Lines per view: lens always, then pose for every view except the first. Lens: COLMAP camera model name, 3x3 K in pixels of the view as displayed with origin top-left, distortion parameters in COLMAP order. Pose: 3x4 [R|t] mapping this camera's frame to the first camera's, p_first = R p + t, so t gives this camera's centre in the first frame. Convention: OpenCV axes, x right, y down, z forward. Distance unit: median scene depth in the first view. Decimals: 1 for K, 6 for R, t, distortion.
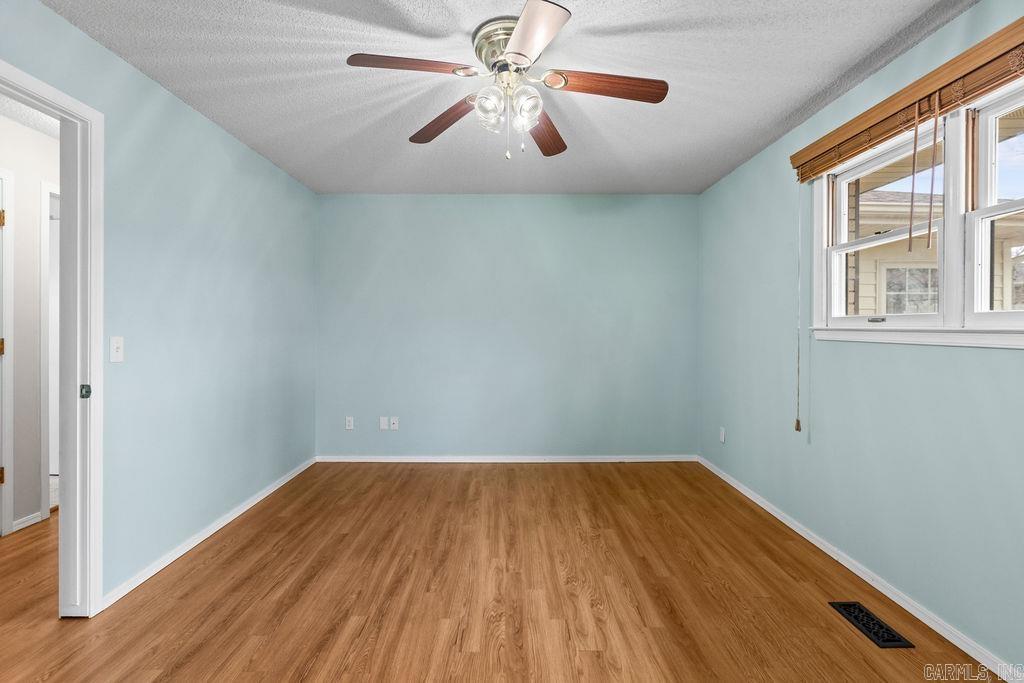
lens RADIAL K [[471.2, 0, 505.2], [0, 471.2, 335.6], [0, 0, 1]] dist [0.006513, 0.000789]
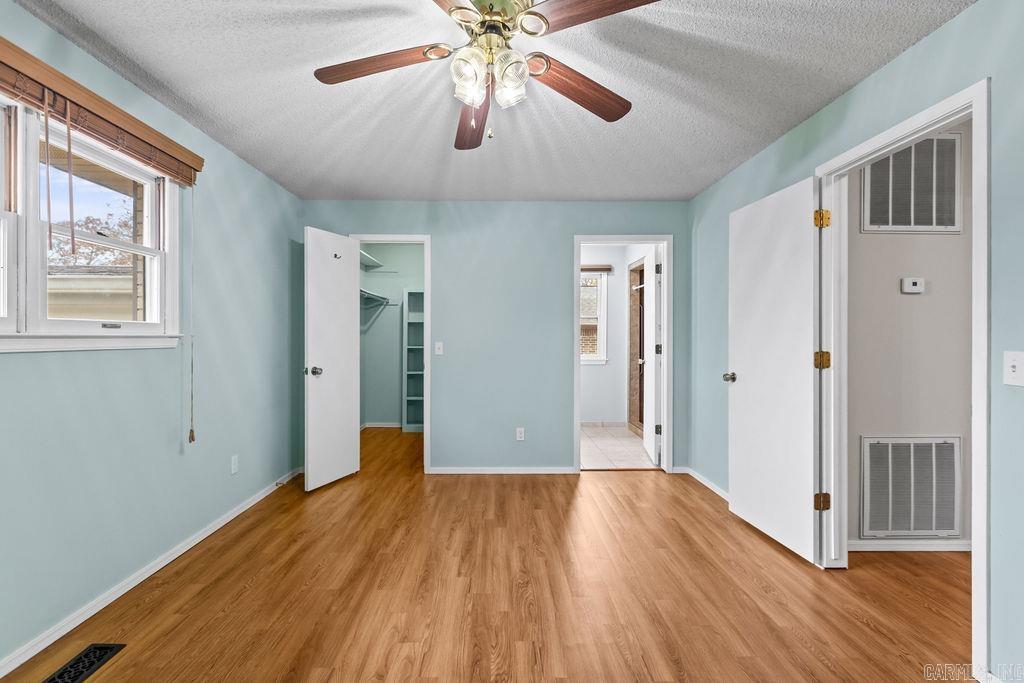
lens RADIAL K [[471.2, 0, 508.0], [0, 471.2, 337.0], [0, 0, 1]] dist [0.006513, 0.000789]
pose [[-0.999614, -0.005584, -0.027219, -0.005105], [-0.006069, 0.999824, 0.017748, -0.030553], [0.027115, 0.017906, -0.999472, 1.866775]]
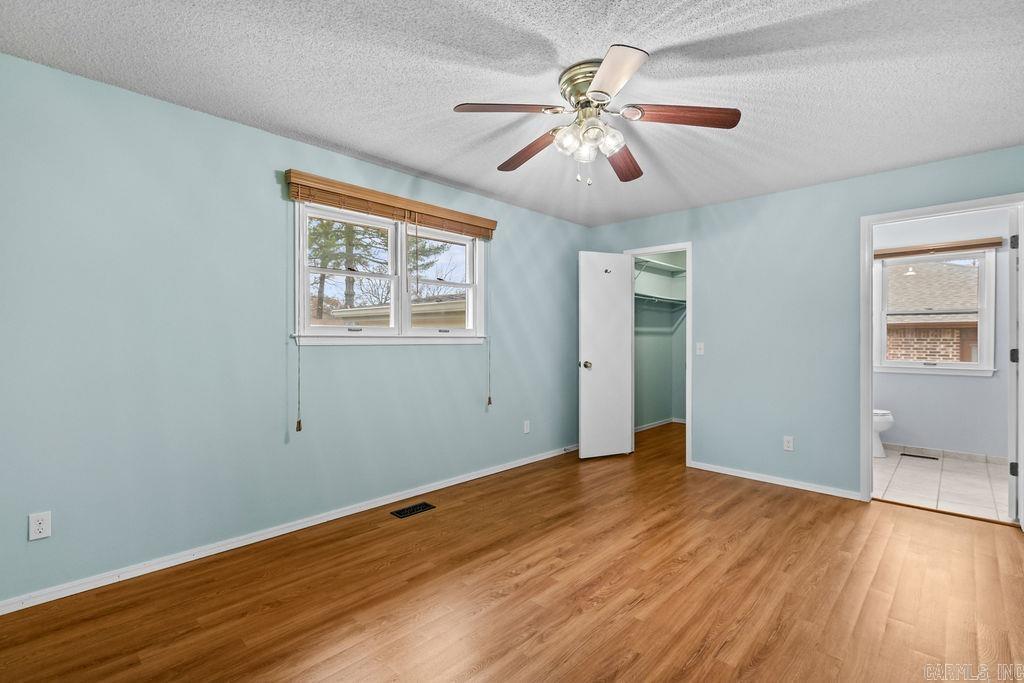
lens RADIAL K [[471.2, 0, 516.1], [0, 471.2, 342.5], [0, 0, 1]] dist [0.006513, 0.000789]
pose [[-0.737001, -0.013694, 0.675753, -0.627854], [0.005719, 0.999633, 0.026494, -0.033782], [-0.675867, 0.023390, -0.736652, 1.956271]]
